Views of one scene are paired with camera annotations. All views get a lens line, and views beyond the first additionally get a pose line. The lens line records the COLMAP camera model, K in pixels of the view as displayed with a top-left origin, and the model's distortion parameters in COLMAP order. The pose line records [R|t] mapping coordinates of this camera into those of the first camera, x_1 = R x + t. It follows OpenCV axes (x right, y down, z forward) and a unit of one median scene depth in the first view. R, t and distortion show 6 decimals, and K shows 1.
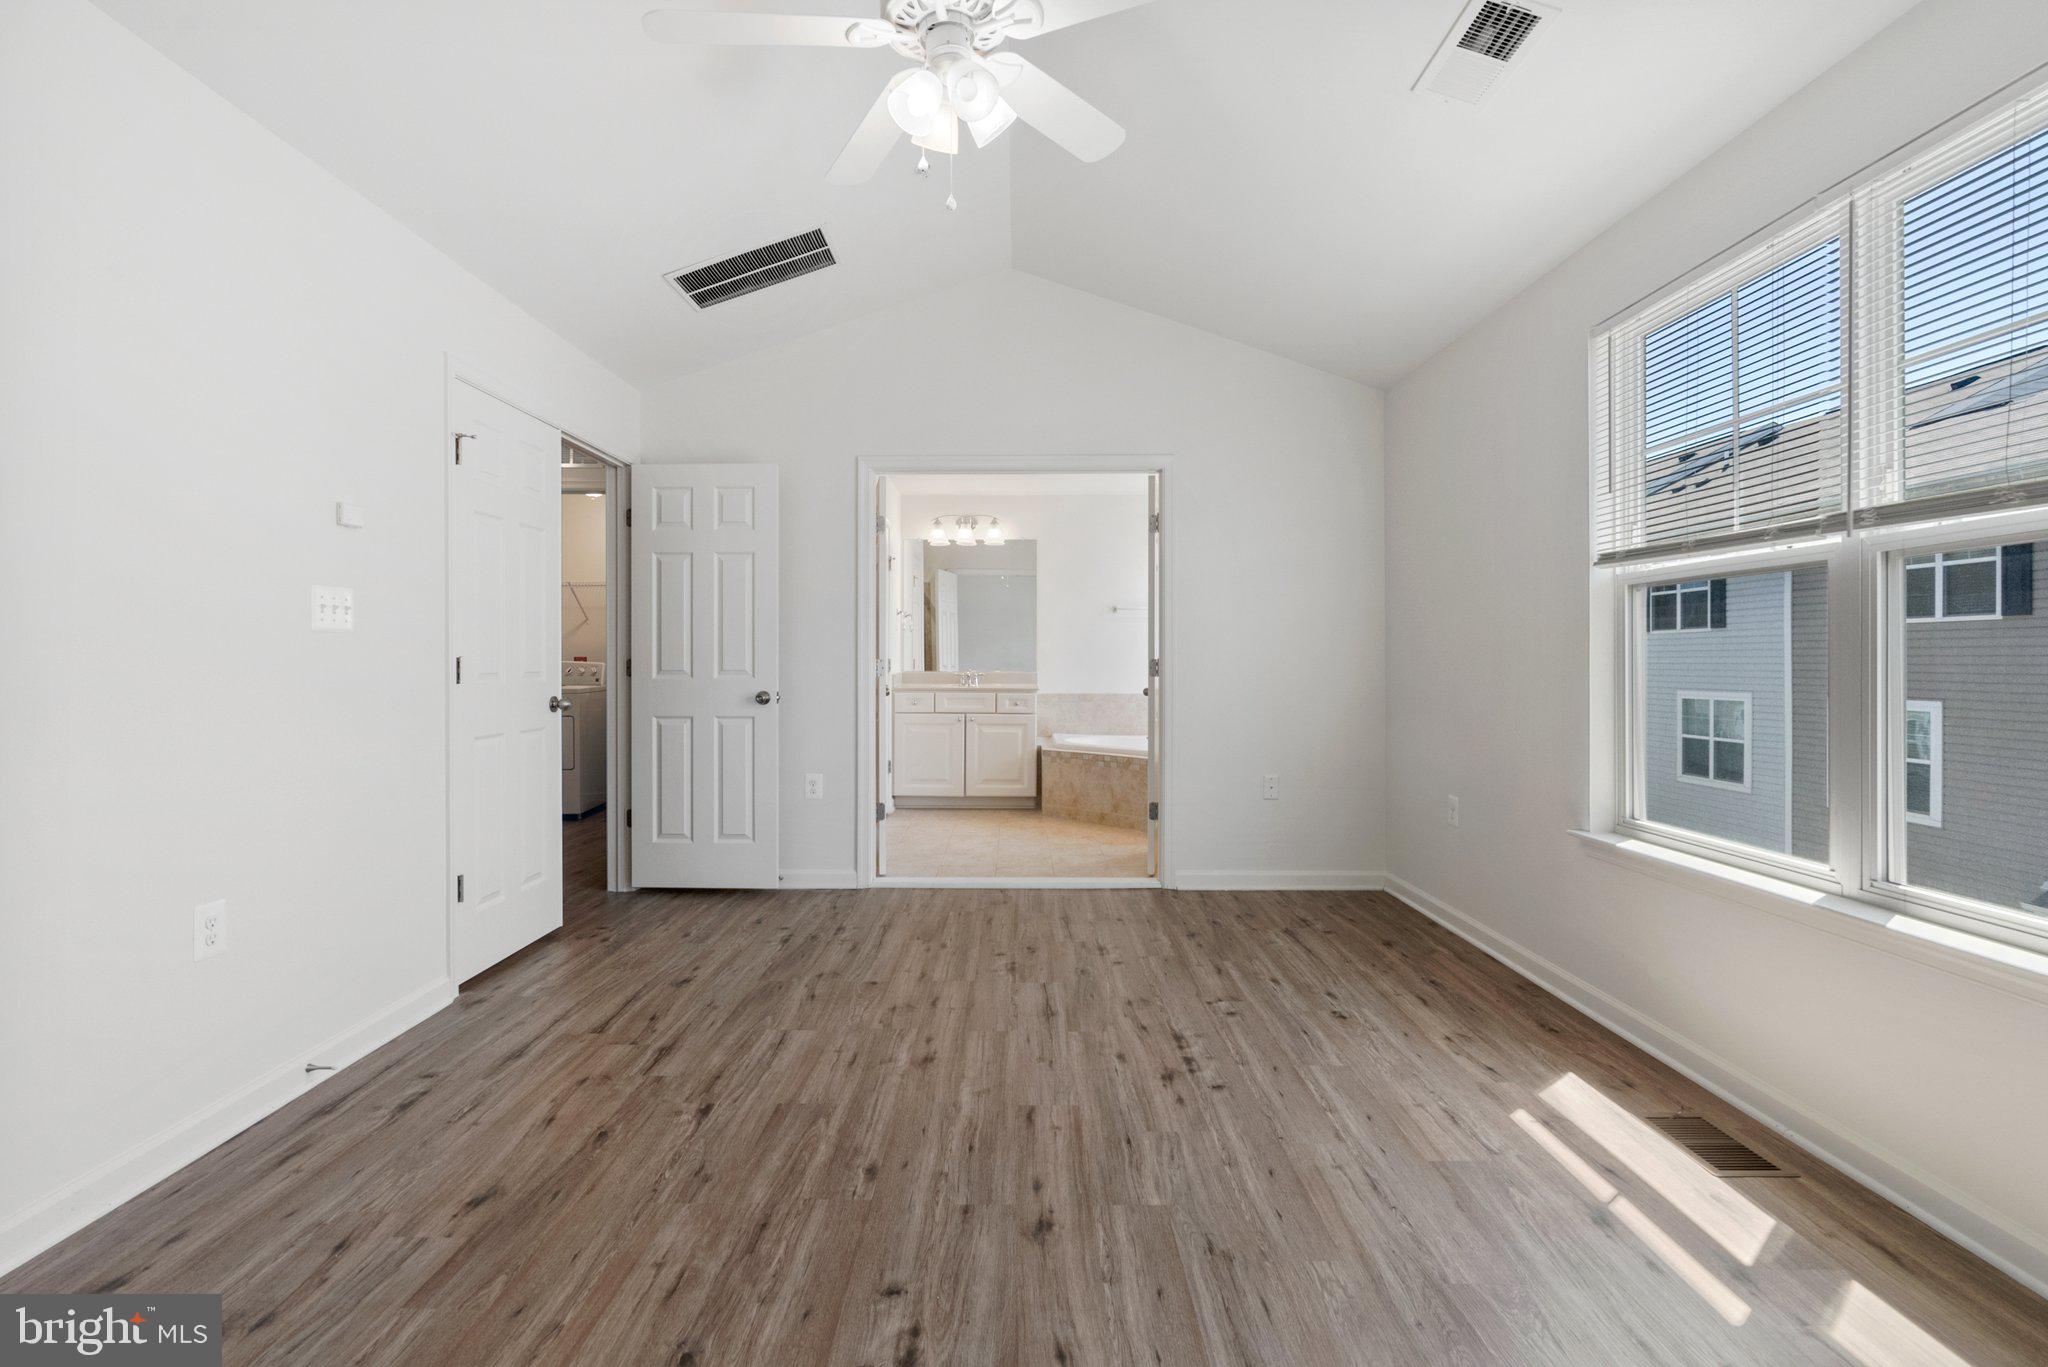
lens RADIAL K [[903.3, 0, 1000.0], [0, 903.3, 658.7], [0, 0, 1]] dist [-0.001120, 0.000287]
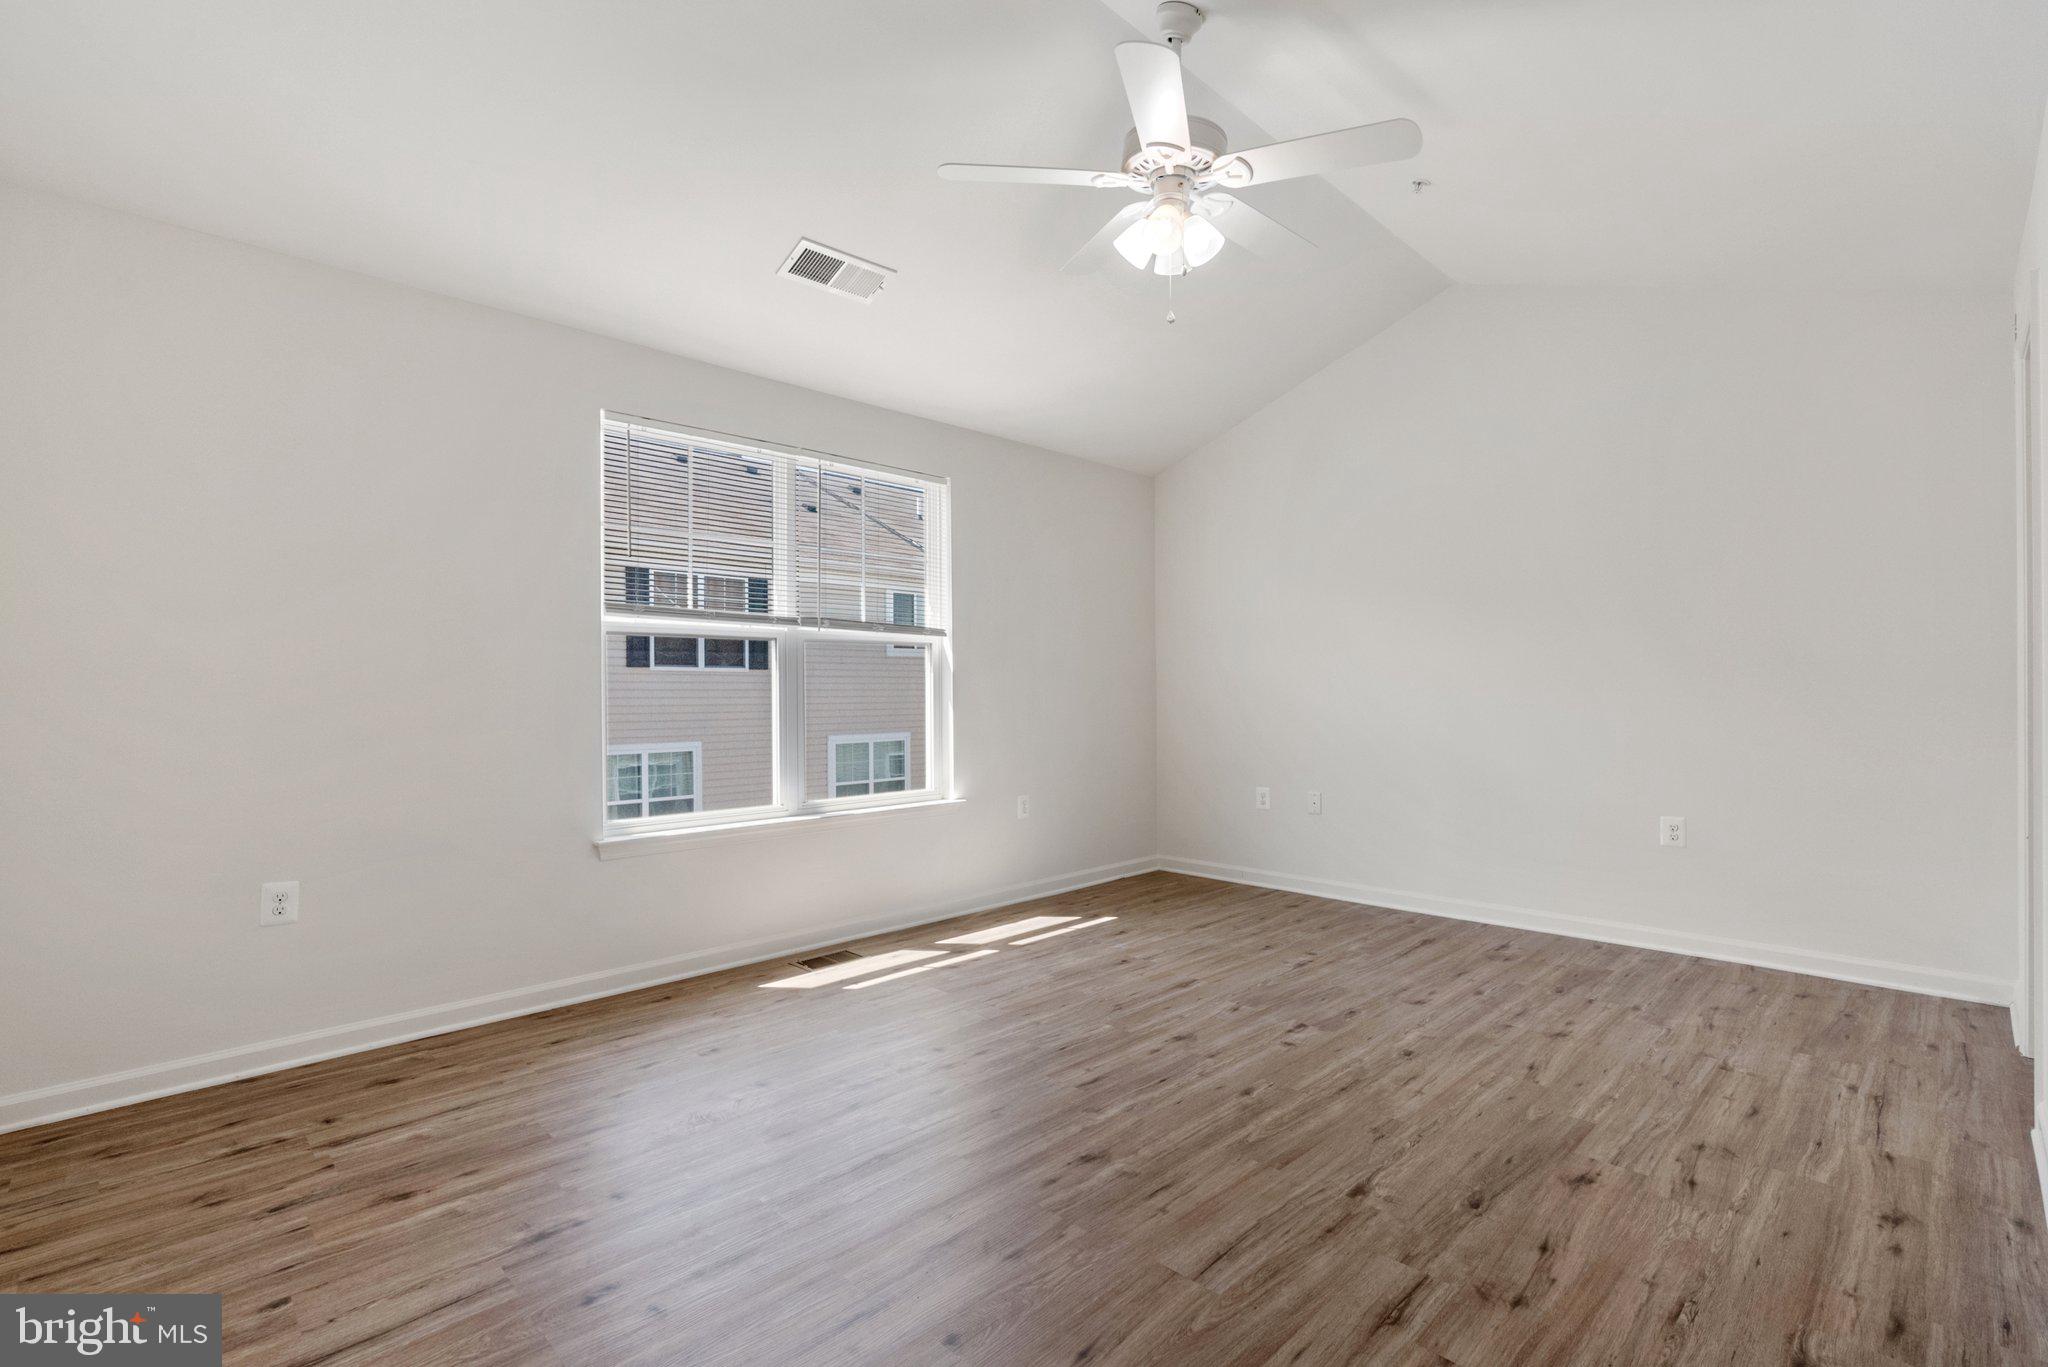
lens RADIAL K [[930.0, 0, 1026.9], [0, 930.0, 698.3], [0, 0, 1]] dist [-0.003231, 0.001034]
pose [[-0.704053, 0.001937, 0.710145, -0.729766], [0.003472, 0.999994, 0.000715, 0.013518], [-0.710139, 0.002969, -0.704055, 1.831108]]
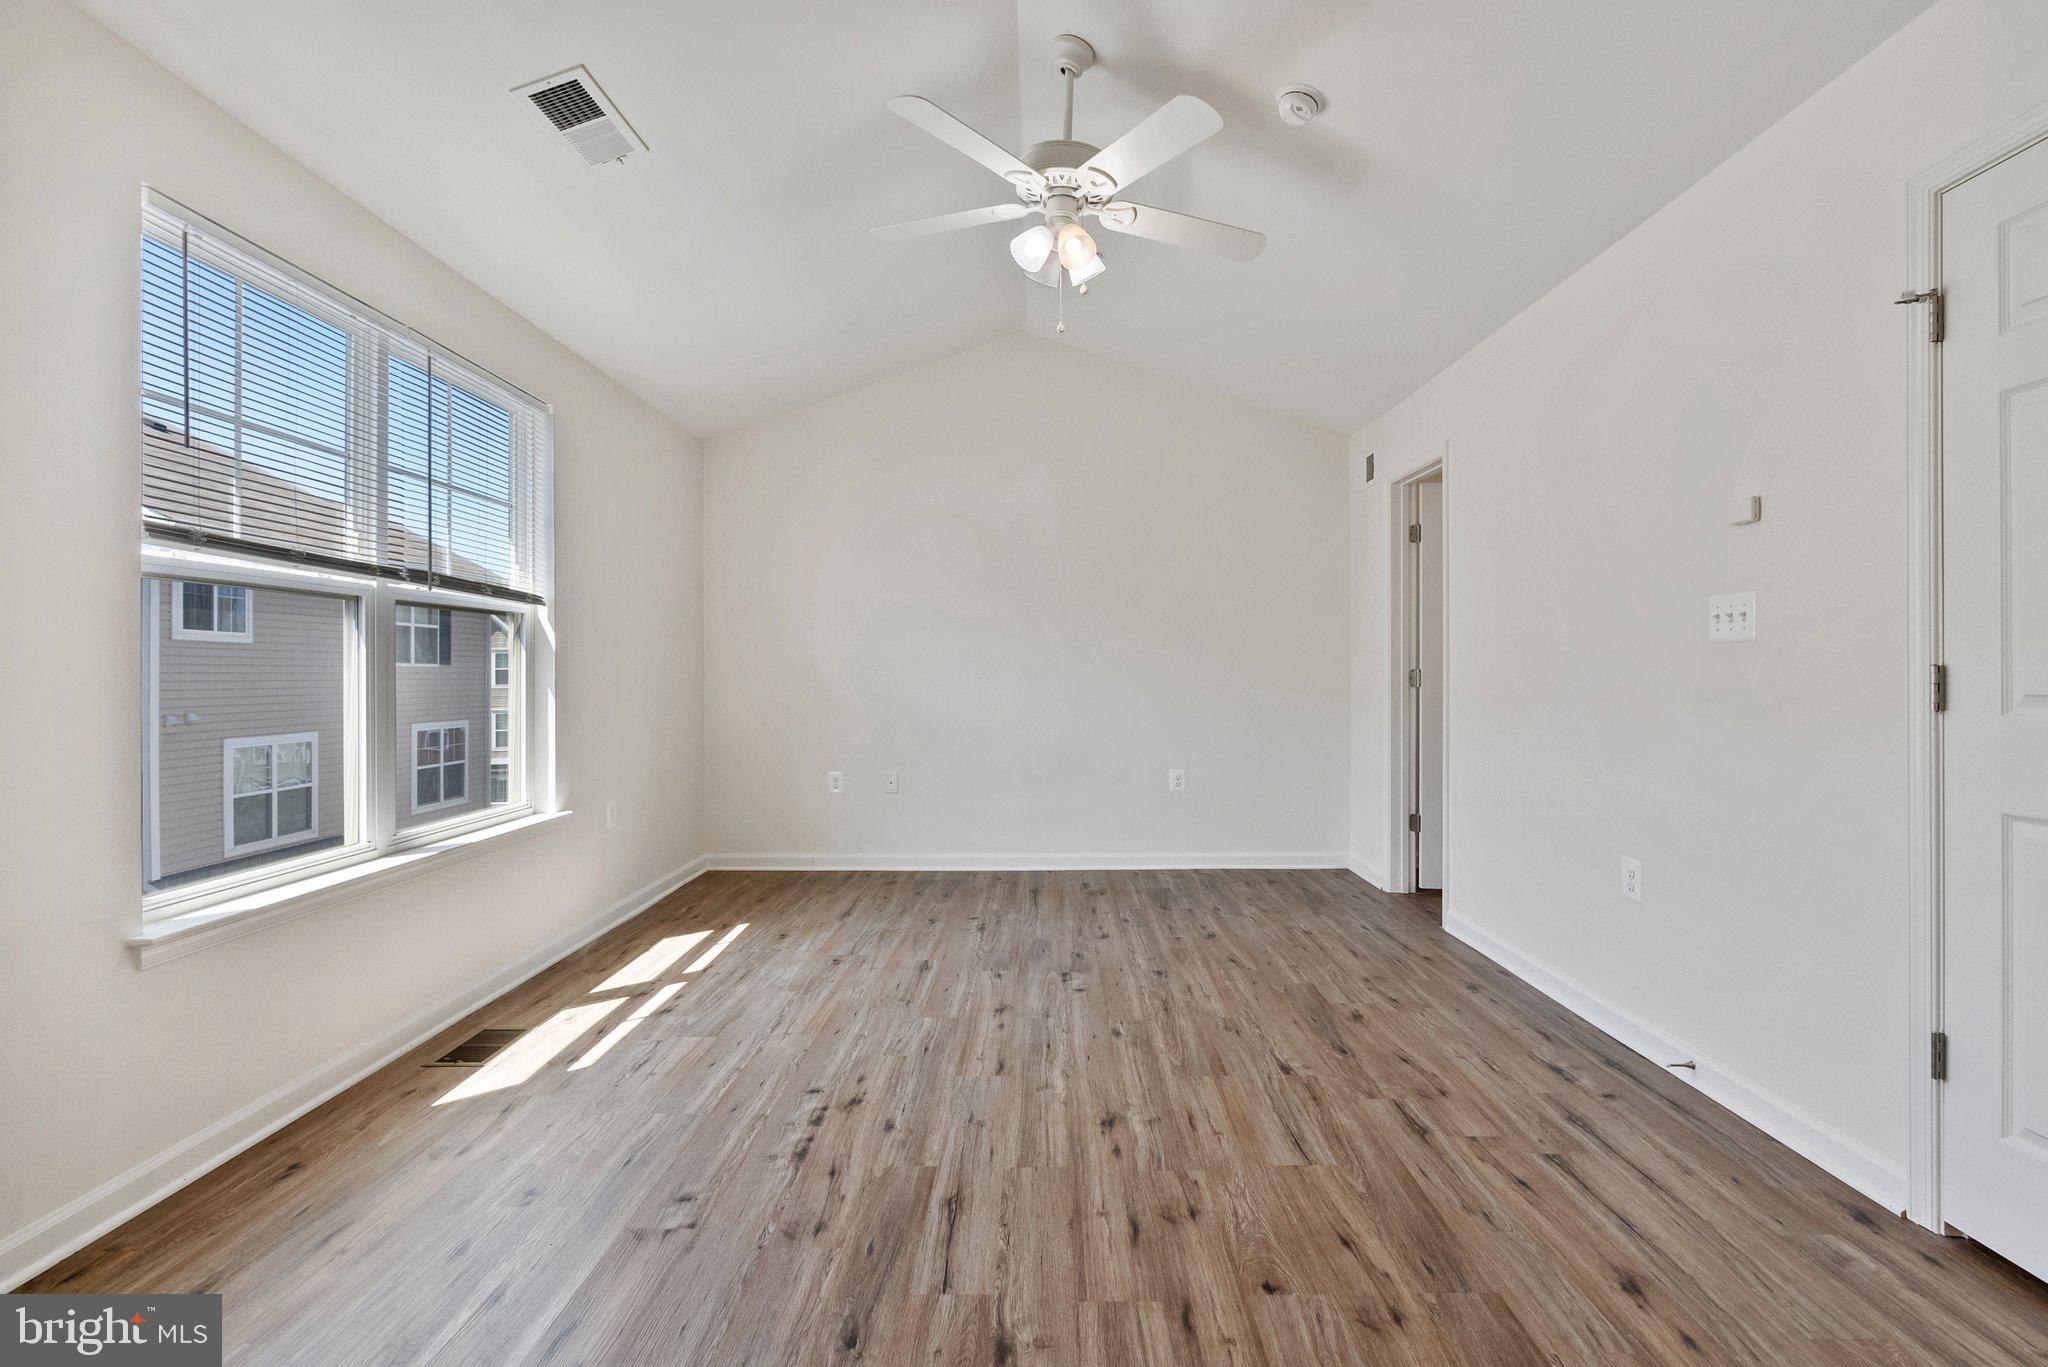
lens RADIAL K [[942.6, 0, 1028.4], [0, 942.6, 679.2], [0, 0, 1]] dist [-0.007449, 0.001840]
pose [[-0.999979, 0.002989, -0.005791, 0.003034], [0.002979, 0.999994, 0.001649, 0.005933], [0.005796, 0.001632, -0.999982, 2.134004]]
